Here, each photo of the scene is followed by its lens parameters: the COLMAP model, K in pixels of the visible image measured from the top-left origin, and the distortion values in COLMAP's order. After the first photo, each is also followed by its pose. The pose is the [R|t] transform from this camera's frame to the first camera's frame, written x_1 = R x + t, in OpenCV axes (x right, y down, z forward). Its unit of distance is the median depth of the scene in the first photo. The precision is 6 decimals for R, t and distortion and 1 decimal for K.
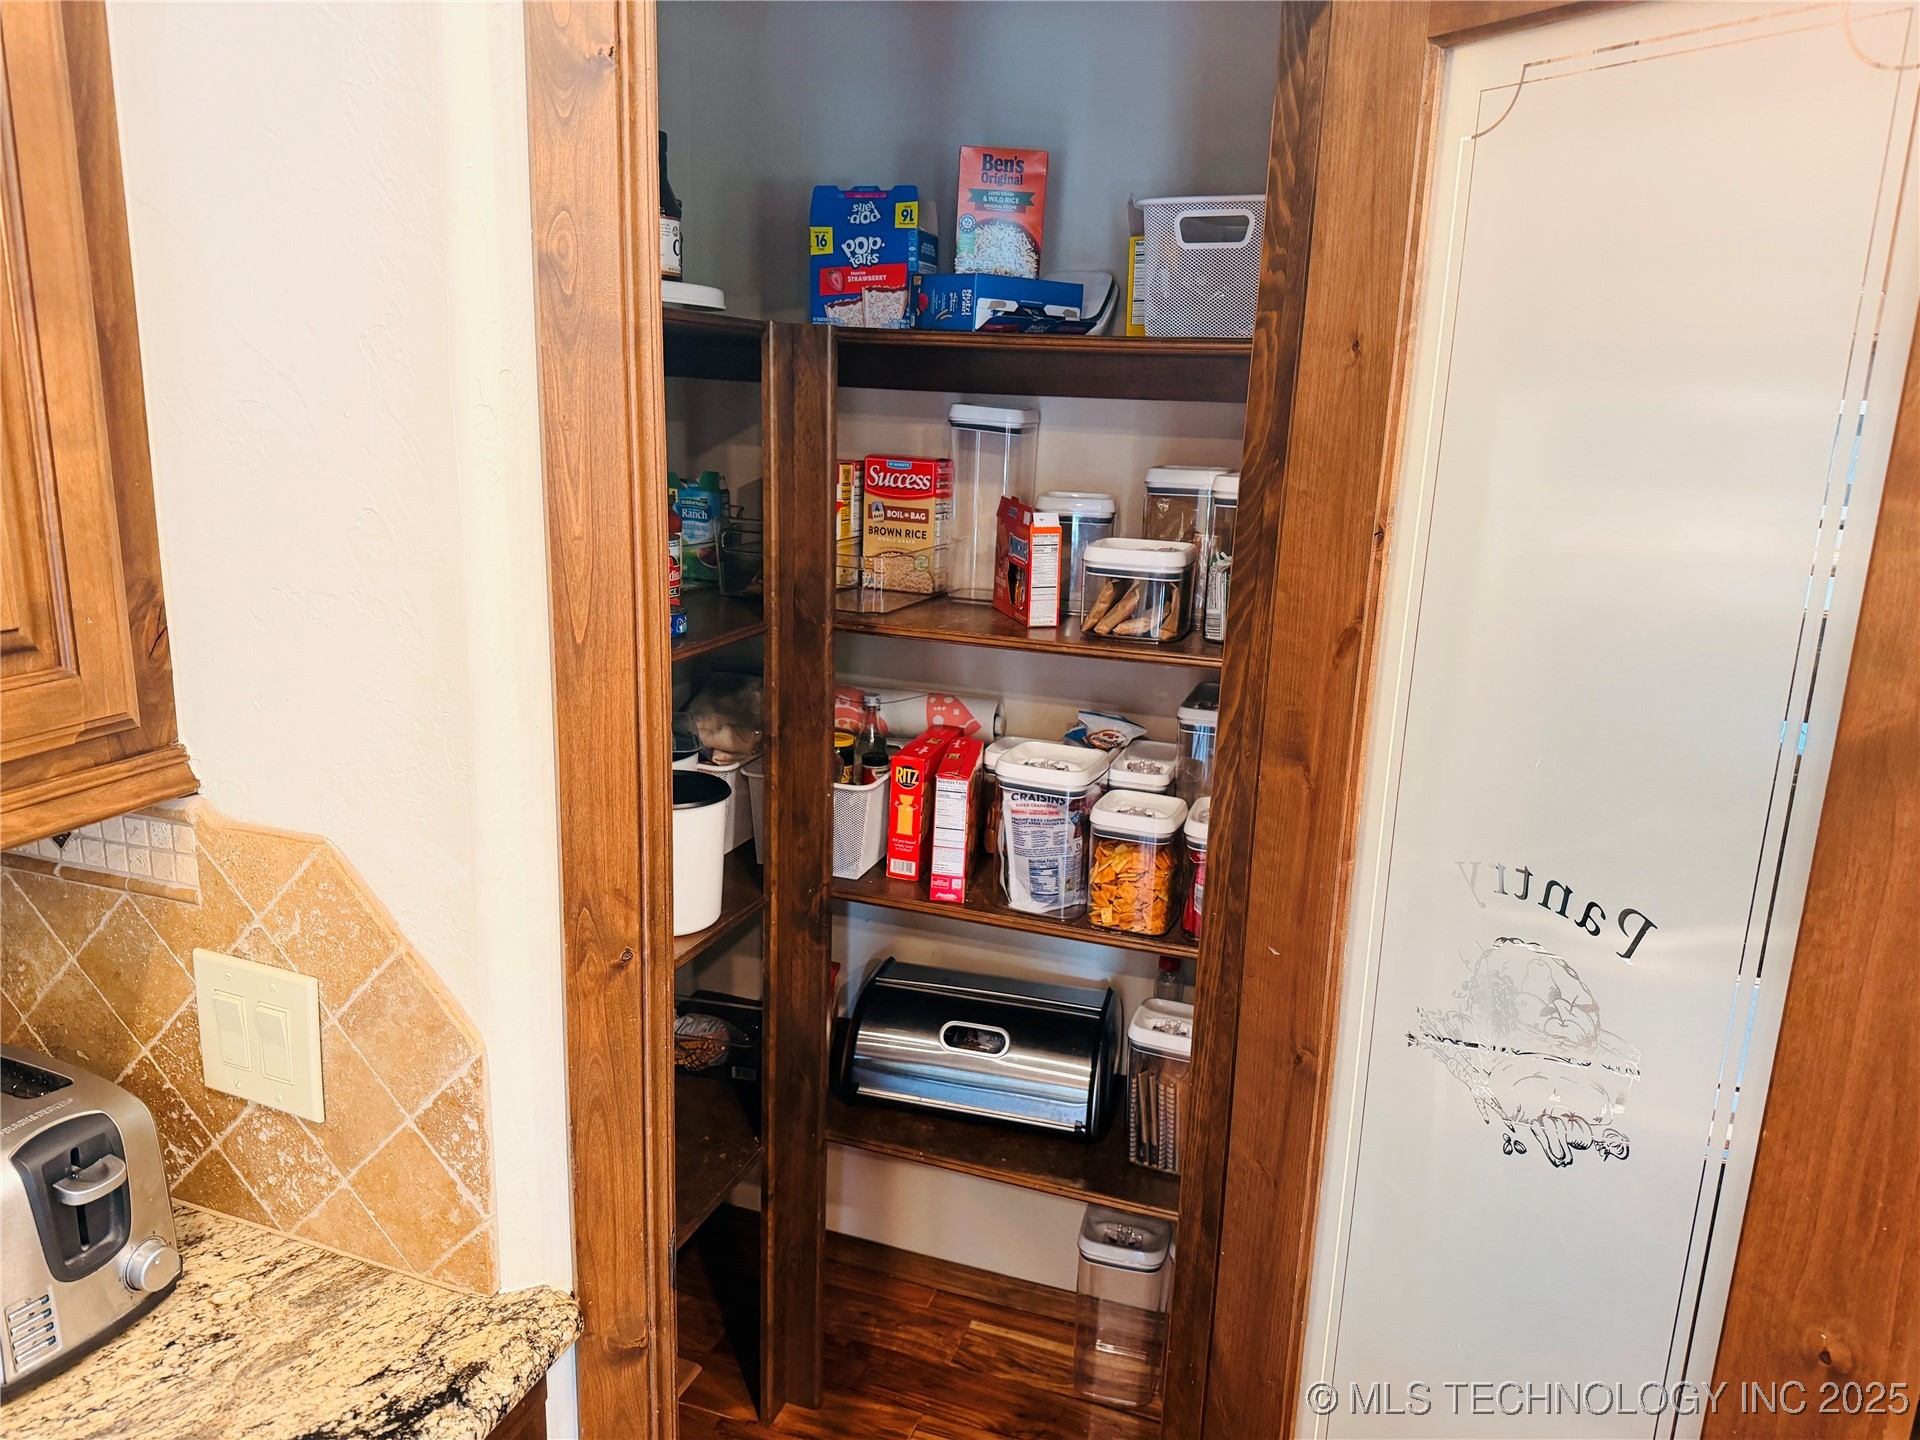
lens RADIAL K [[1344.0, 0, 960.0], [0, 1344.0, 720.0], [0, 0, 1]] dist [0.006060, -0.028256]
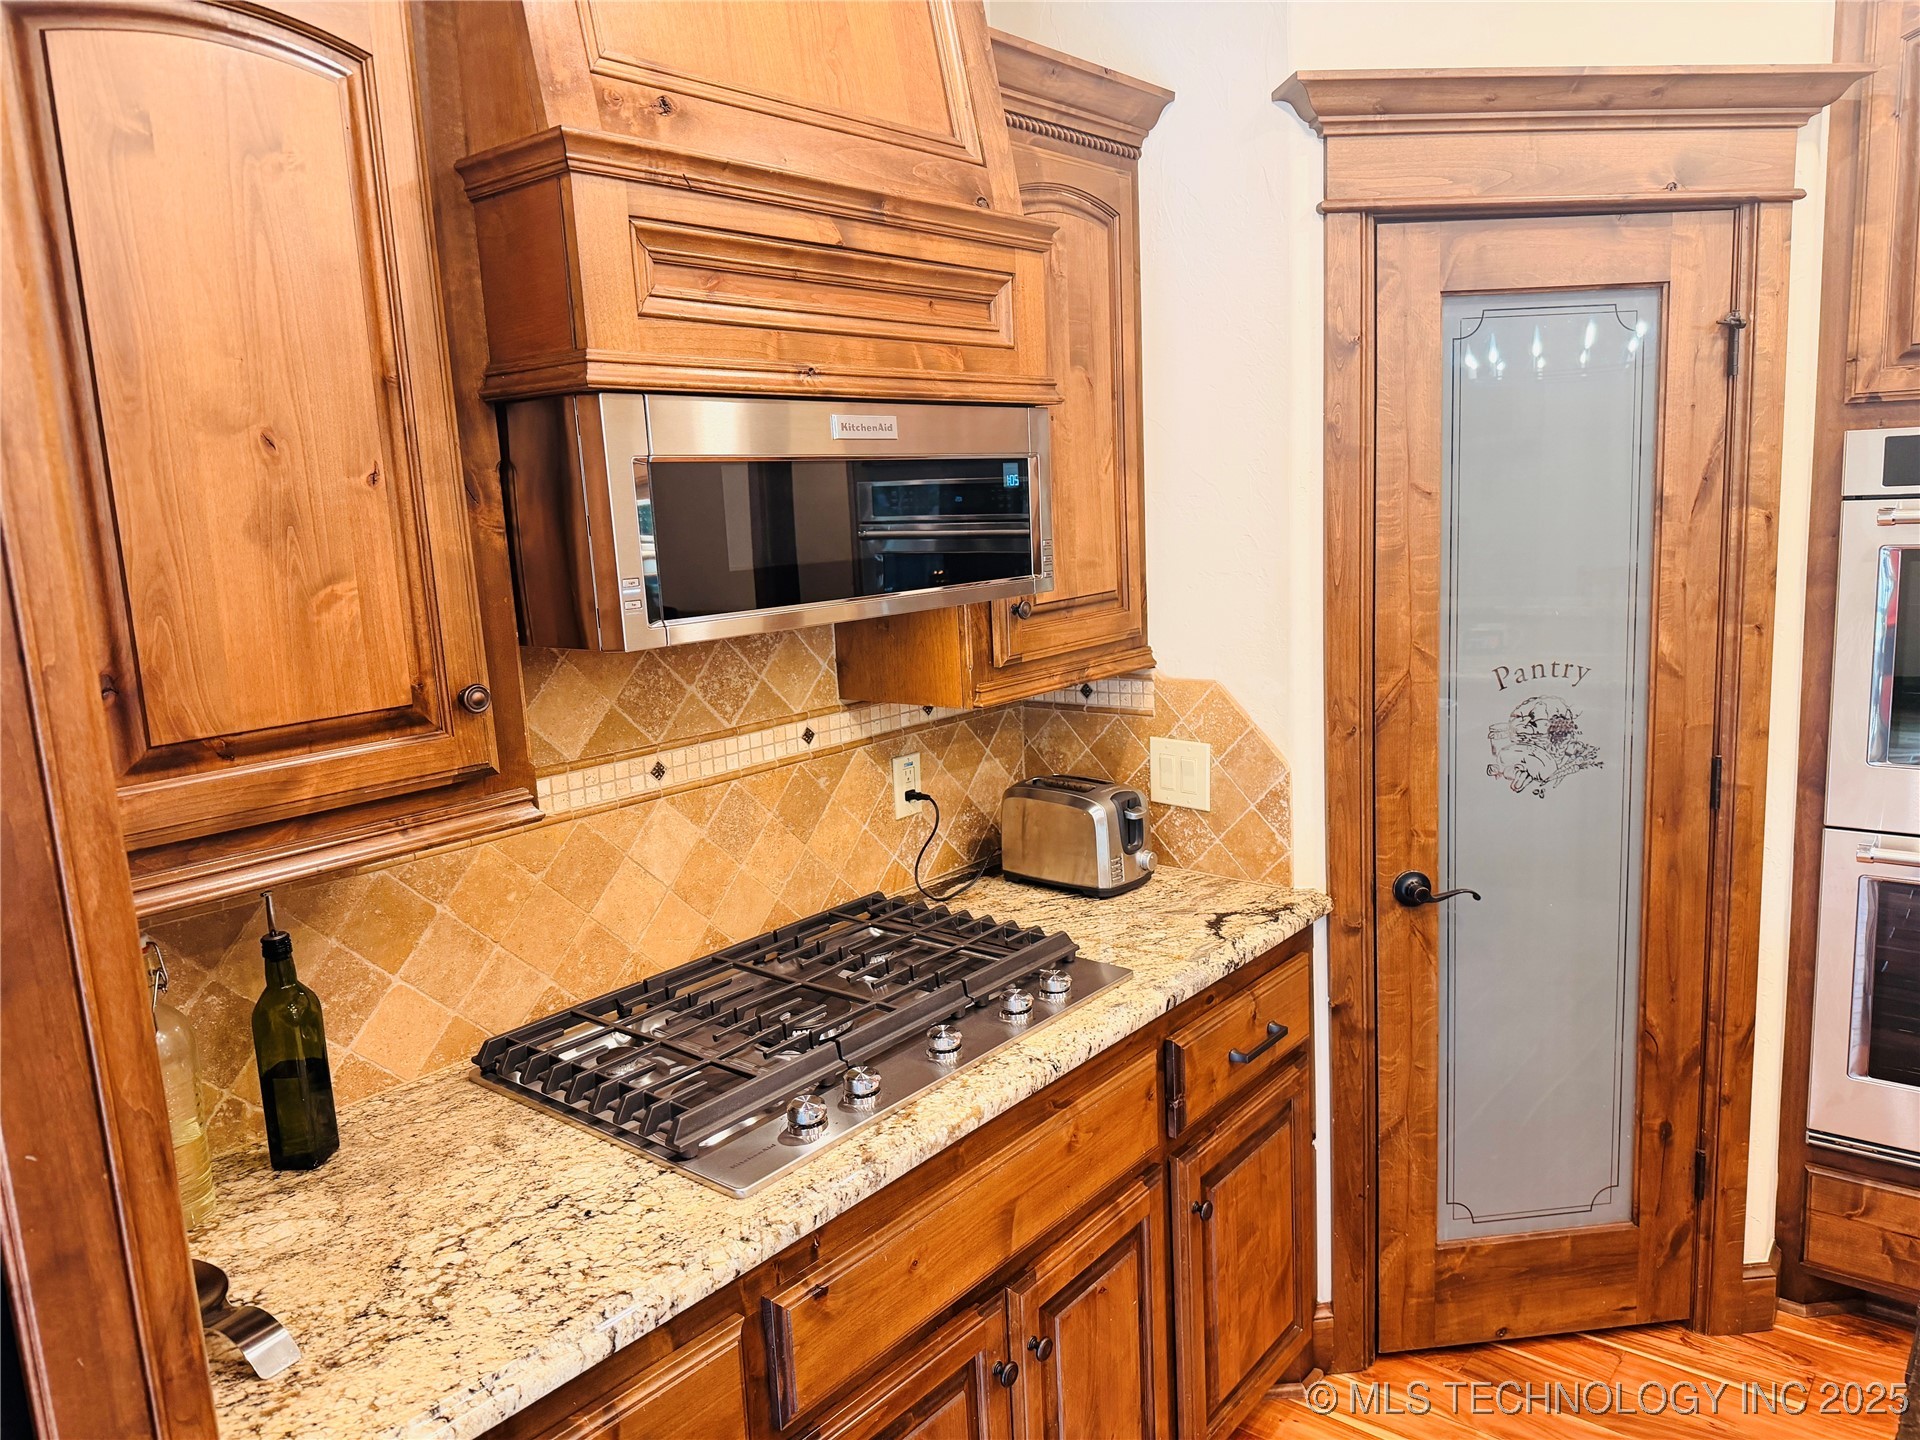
lens RADIAL K [[1305.9, 0, 960.0], [0, 1305.9, 720.0], [0, 0, 1]] dist [0.182004, -0.380102]
pose [[0.930162, -0.027141, -0.366144, -0.052997], [0.001441, 0.997526, -0.070282, 0.308500], [0.367146, 0.064846, 0.927900, -1.240858]]
